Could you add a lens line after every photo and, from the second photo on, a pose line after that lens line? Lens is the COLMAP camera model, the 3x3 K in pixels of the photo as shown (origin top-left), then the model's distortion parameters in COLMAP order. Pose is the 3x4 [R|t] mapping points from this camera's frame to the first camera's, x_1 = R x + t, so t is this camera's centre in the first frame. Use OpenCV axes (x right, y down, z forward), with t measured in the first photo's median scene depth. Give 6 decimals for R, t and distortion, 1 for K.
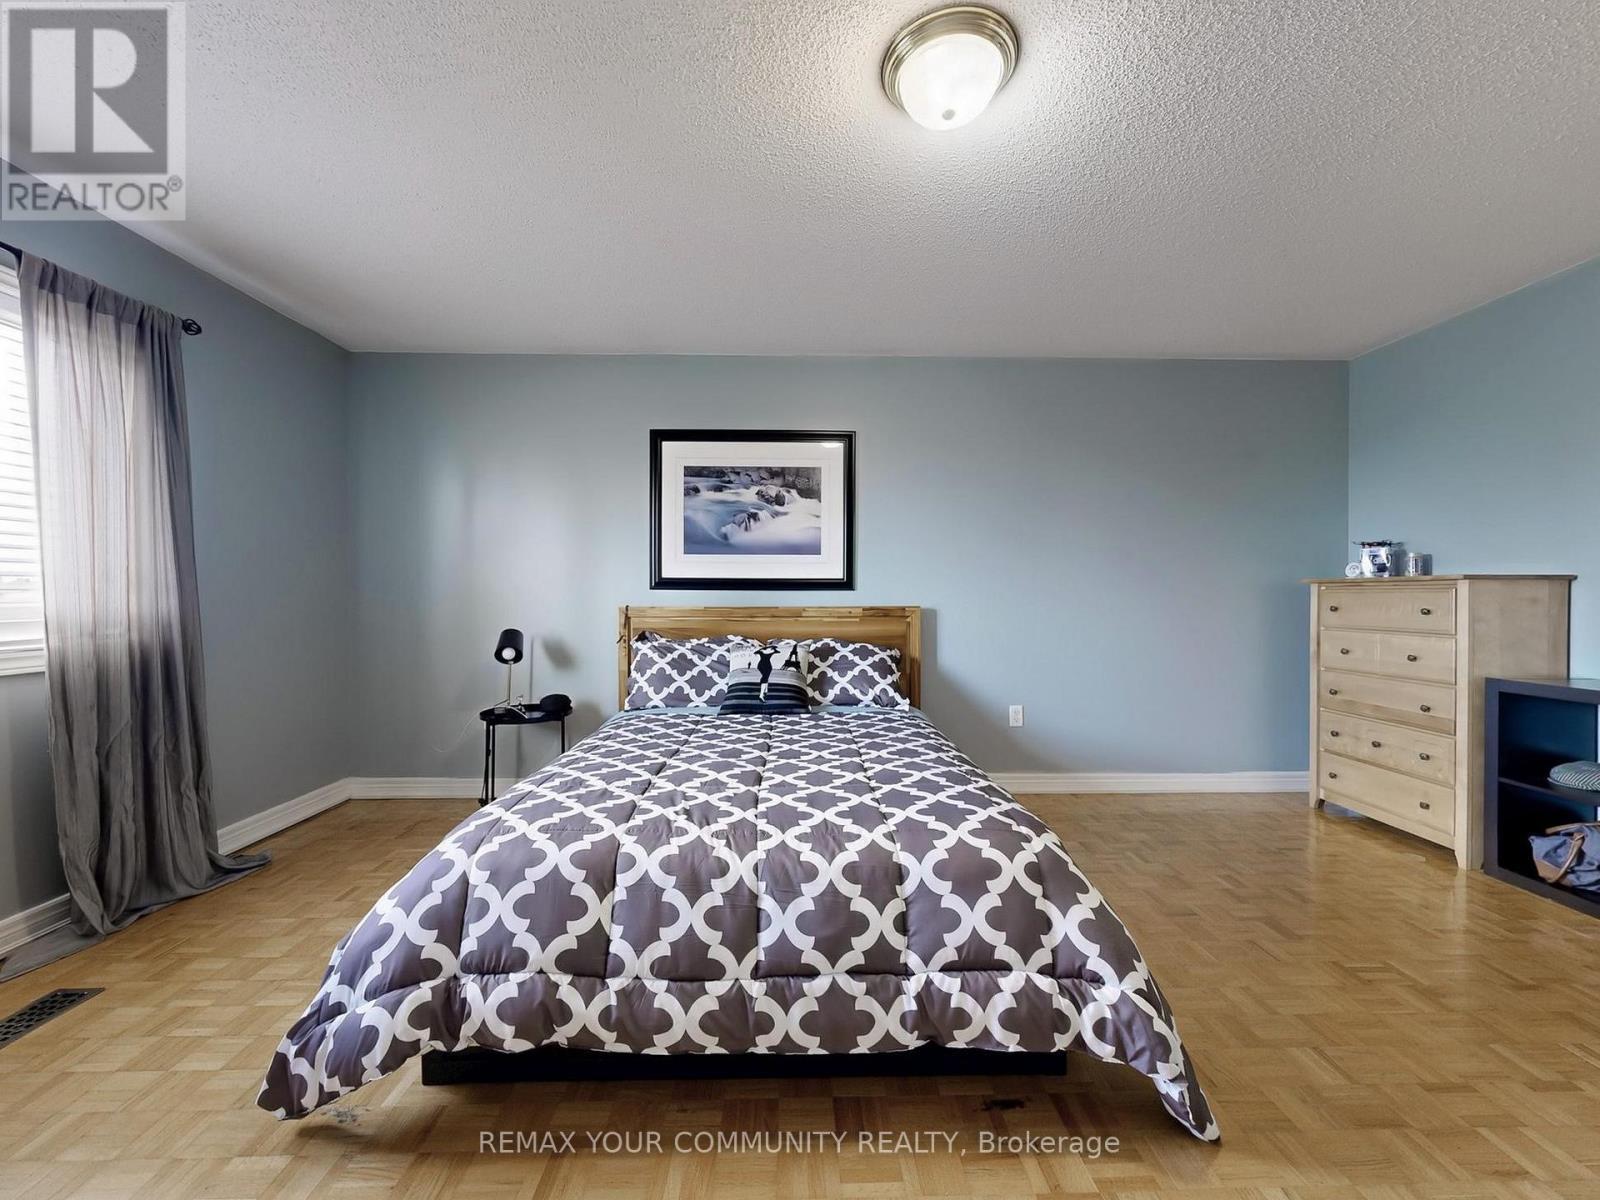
lens RADIAL K [[637.6, 0, 803.5], [0, 637.6, 603.2], [0, 0, 1]] dist [0.001120, -0.000549]
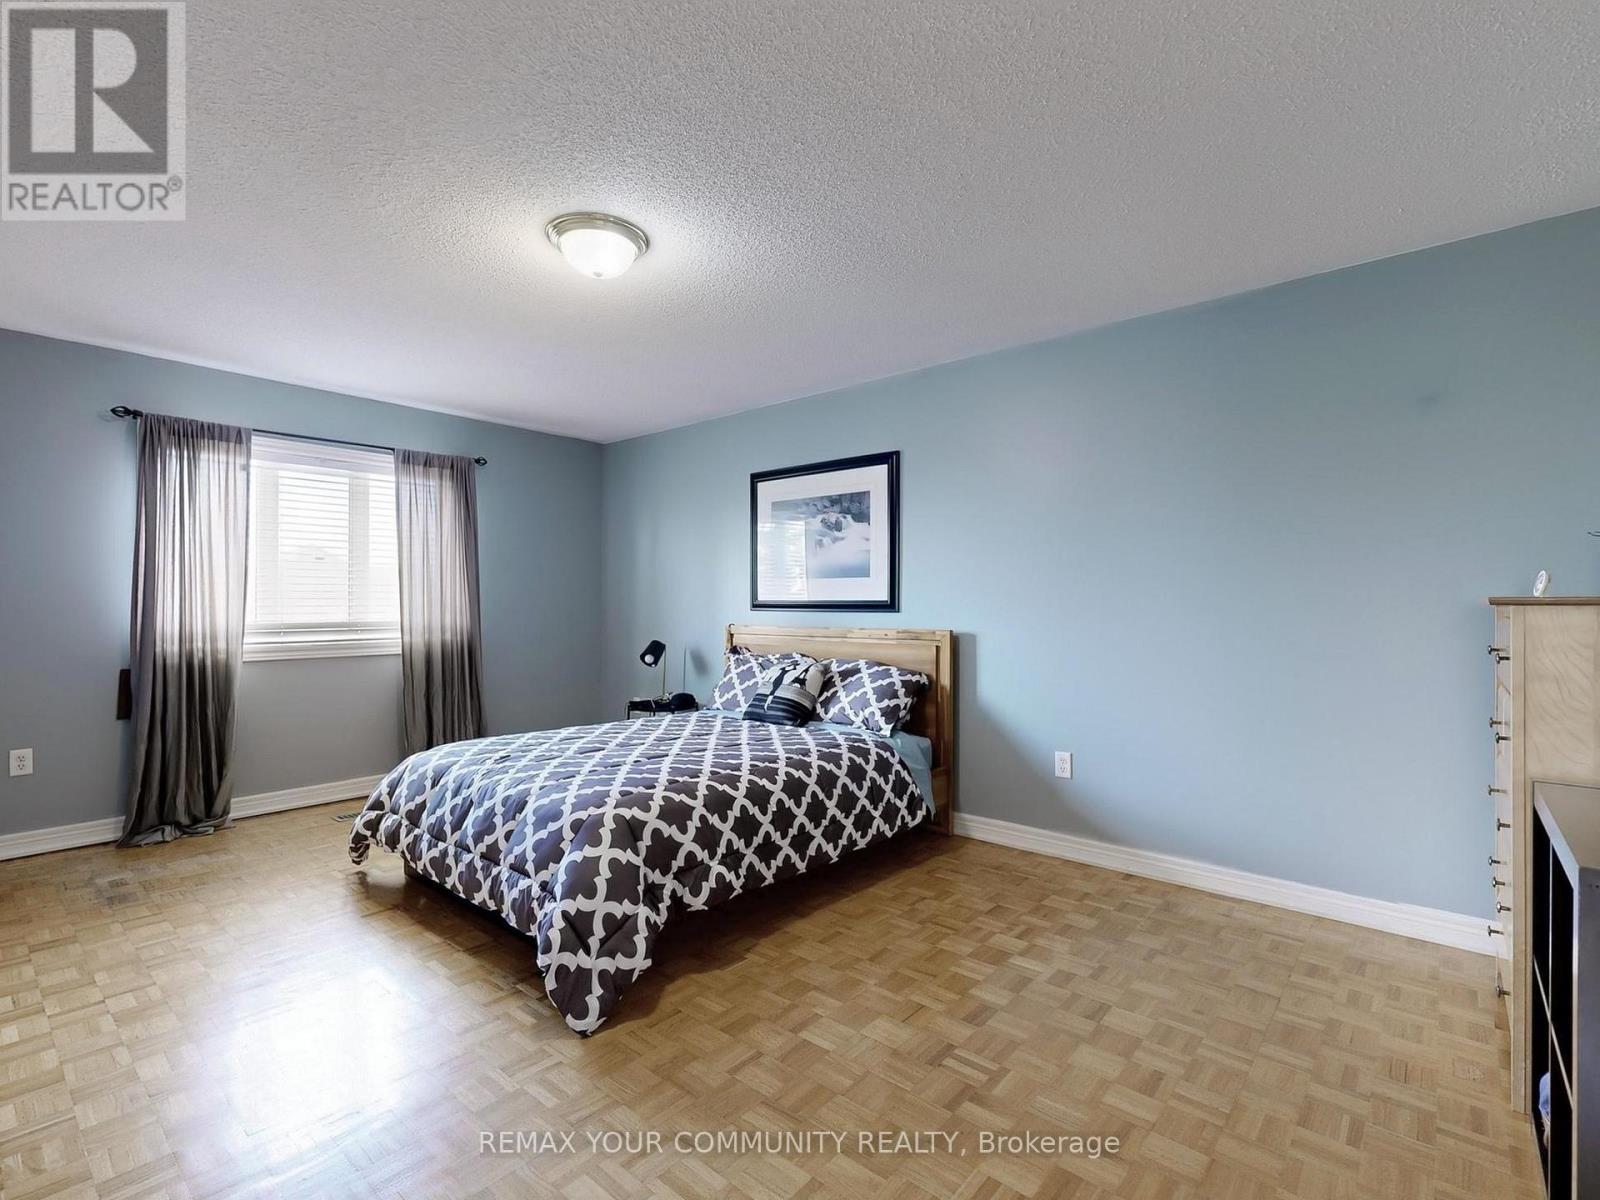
lens RADIAL K [[749.1, 0, 804.2], [0, 749.1, 607.8], [0, 0, 1]] dist [0.000962, -0.000029]
pose [[0.745844, 0.002886, -0.666115, 0.807651], [-0.009700, 0.999932, -0.006528, -0.020205], [0.666050, 0.011330, 0.745821, 0.047967]]
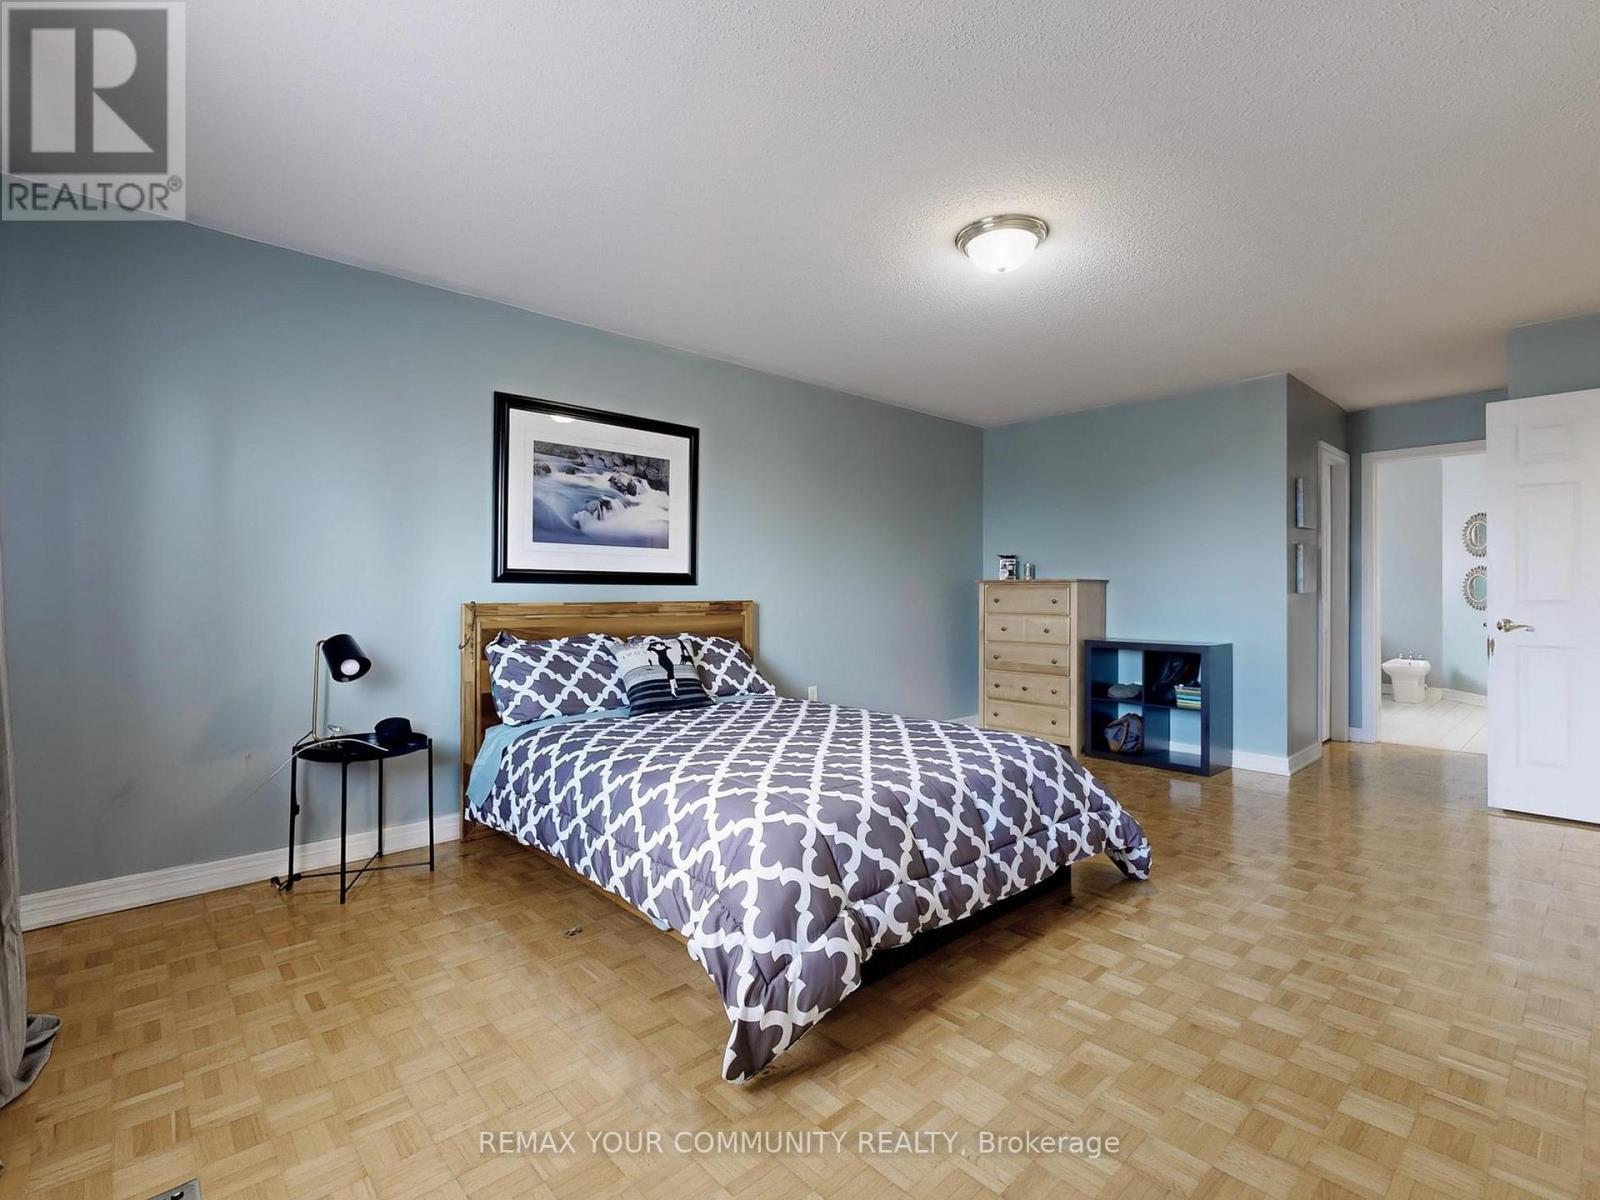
lens RADIAL K [[749.1, 0, 803.9], [0, 749.1, 587.1], [0, 0, 1]] dist [0.000962, -0.000029]
pose [[0.750518, 0.006187, 0.660821, -0.631154], [0.005286, 0.999868, -0.015366, 0.002156], [-0.660829, 0.015026, 0.750386, -0.004262]]
